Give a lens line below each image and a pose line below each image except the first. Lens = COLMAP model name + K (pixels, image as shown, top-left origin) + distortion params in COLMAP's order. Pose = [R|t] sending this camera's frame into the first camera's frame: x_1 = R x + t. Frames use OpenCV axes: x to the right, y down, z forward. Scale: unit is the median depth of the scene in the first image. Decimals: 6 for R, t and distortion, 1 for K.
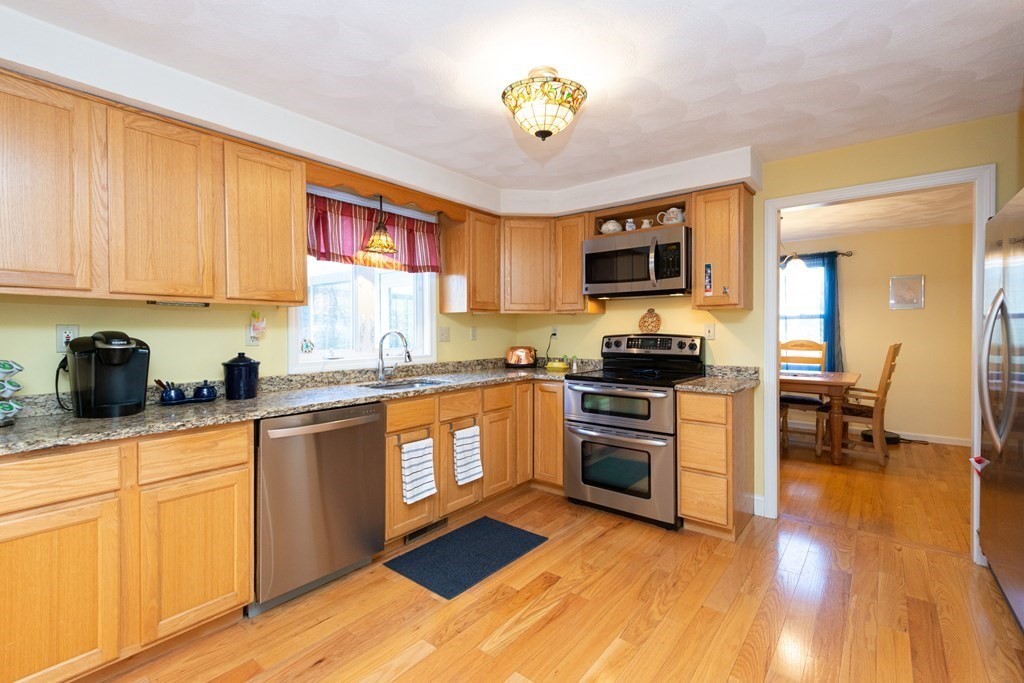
lens RADIAL K [[468.2, 0, 513.2], [0, 468.2, 337.5], [0, 0, 1]] dist [0.025100, -0.000161]
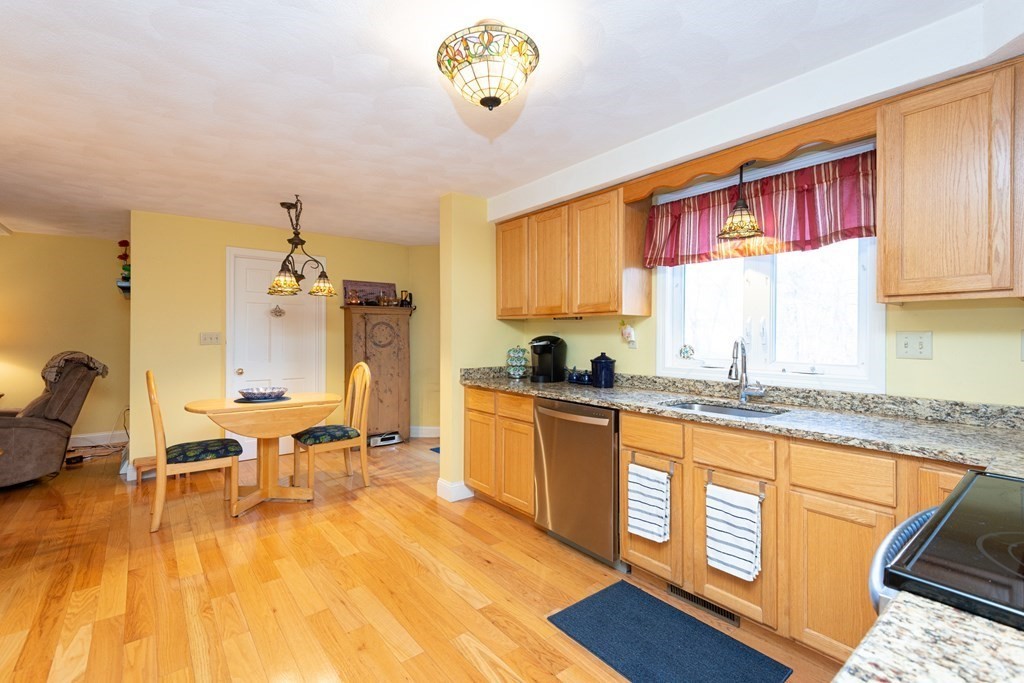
lens RADIAL K [[468.2, 0, 515.4], [0, 468.2, 333.8], [0, 0, 1]] dist [0.025100, -0.000161]
pose [[-0.230235, 0.003785, -0.973128, 0.675858], [-0.014660, 0.999865, 0.007357, -0.023444], [0.973025, 0.015960, -0.230148, 0.961115]]
